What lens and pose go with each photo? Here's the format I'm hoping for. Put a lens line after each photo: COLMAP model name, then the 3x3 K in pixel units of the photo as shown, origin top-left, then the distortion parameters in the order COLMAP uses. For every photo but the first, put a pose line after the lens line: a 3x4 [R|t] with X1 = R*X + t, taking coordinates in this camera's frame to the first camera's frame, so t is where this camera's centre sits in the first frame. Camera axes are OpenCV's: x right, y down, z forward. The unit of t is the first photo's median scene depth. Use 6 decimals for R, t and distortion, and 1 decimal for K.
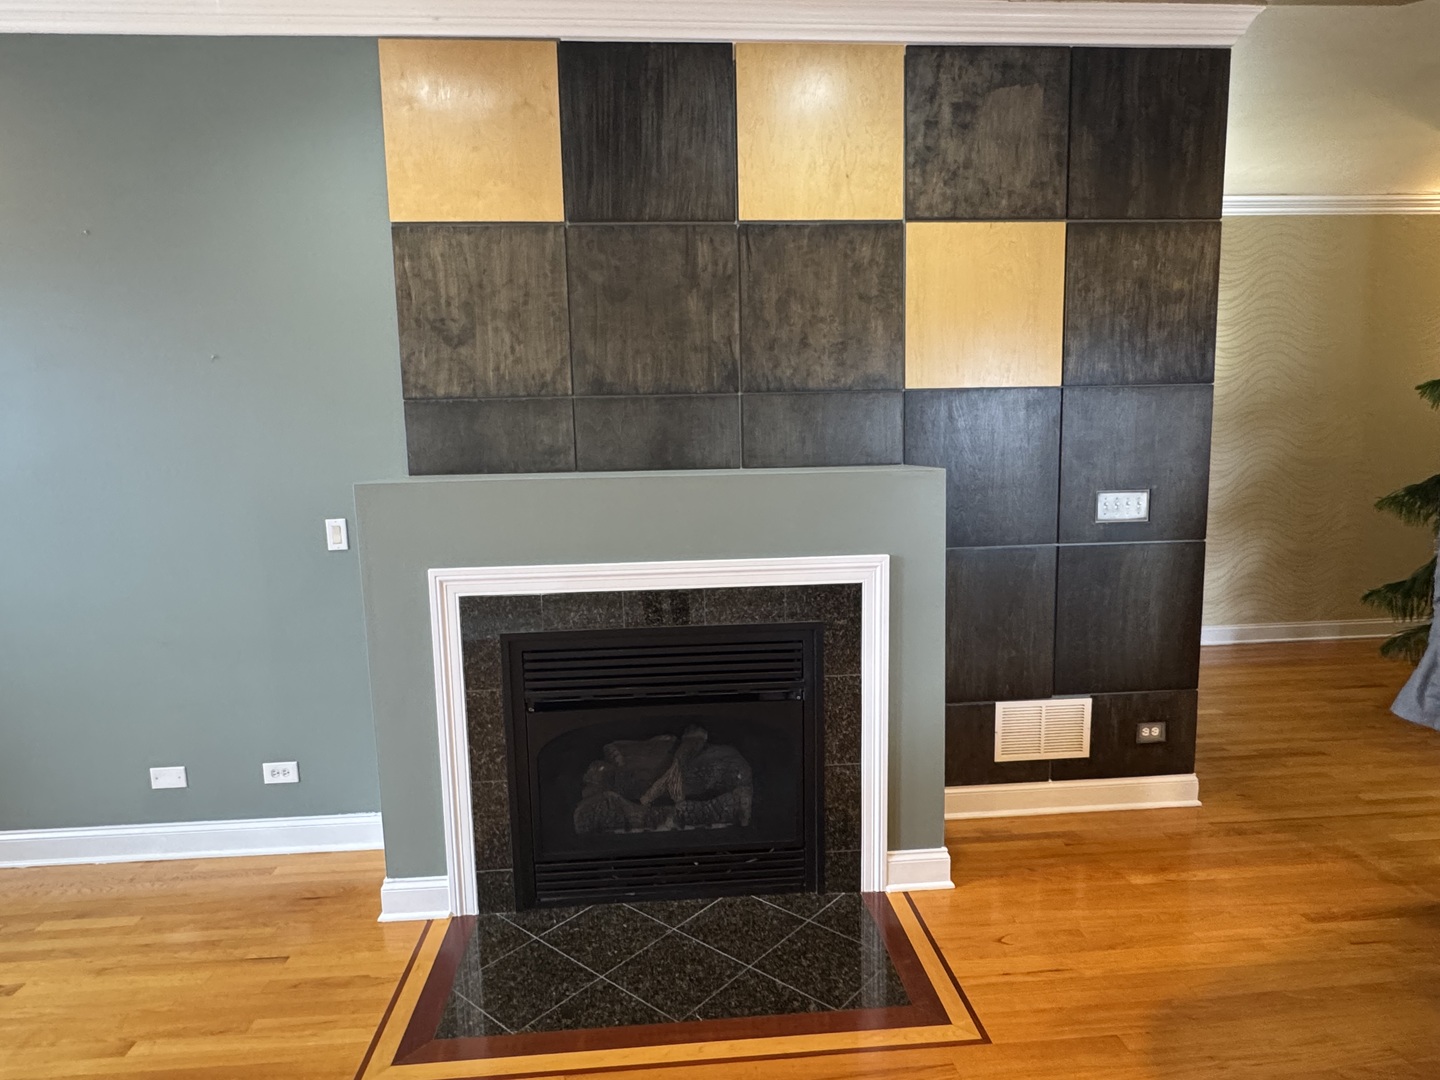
lens RADIAL K [[828.0, 0, 718.3], [0, 828.0, 544.3], [0, 0, 1]] dist [0.005821, 0.001216]
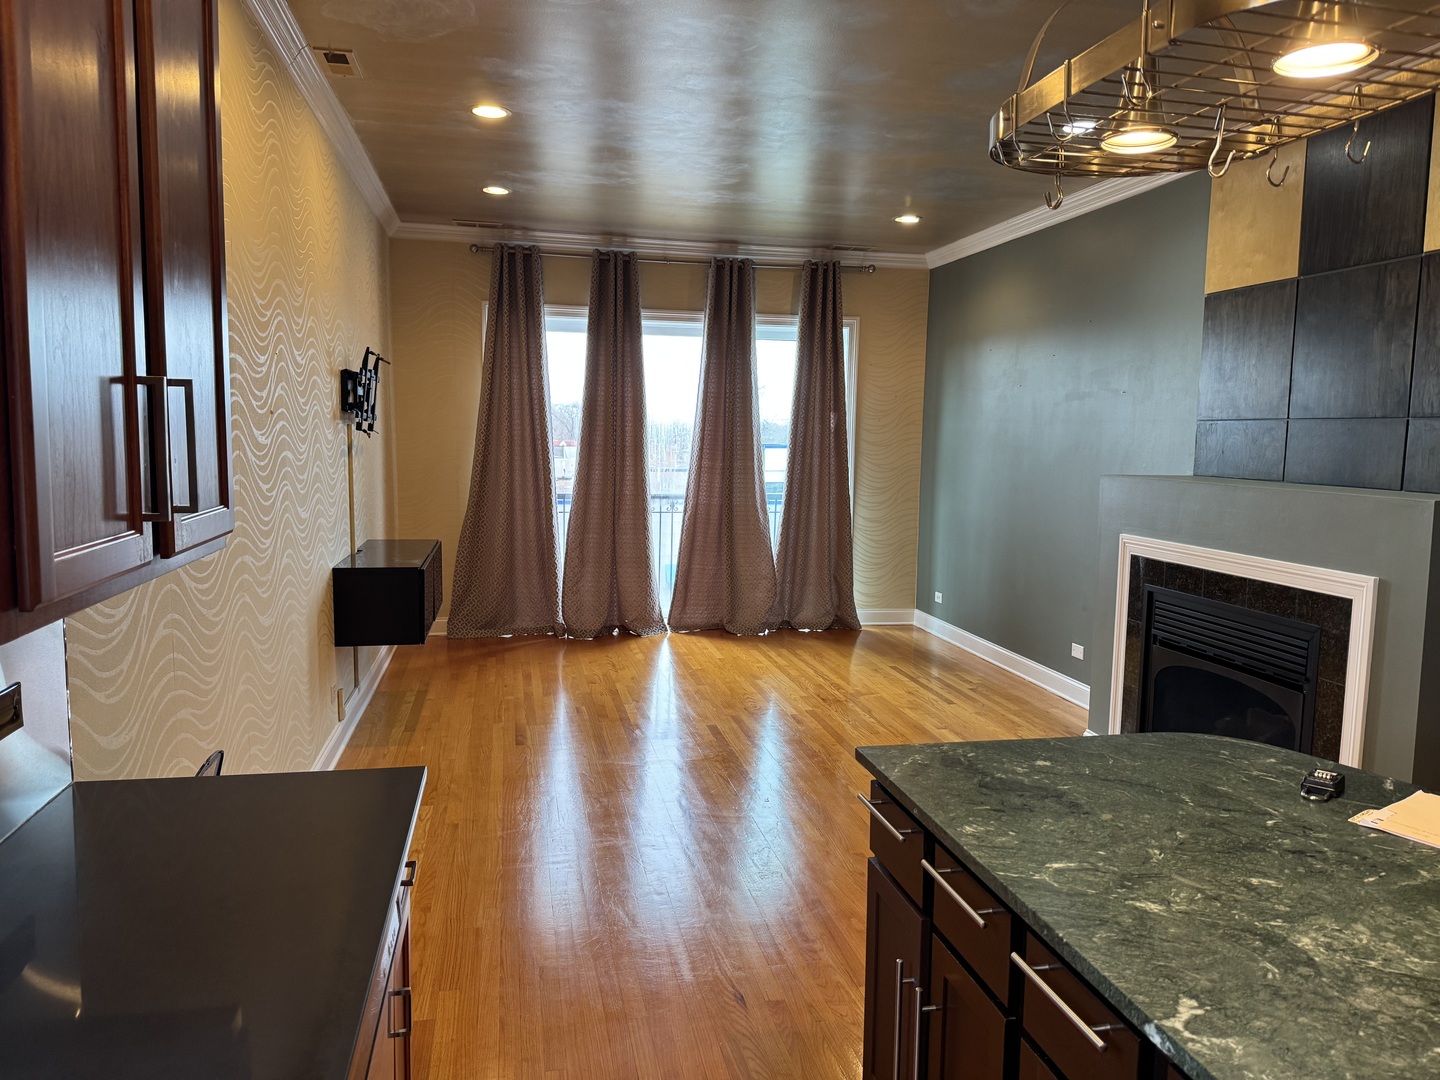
lens RADIAL K [[1019.2, 0, 724.8], [0, 1019.2, 544.0], [0, 0, 1]] dist [0.001956, -0.005242]
pose [[0.136576, 0.131158, -0.981909, 1.240250], [-0.150807, 0.982396, 0.110247, -0.042500], [0.979083, 0.133022, 0.153951, -0.003211]]
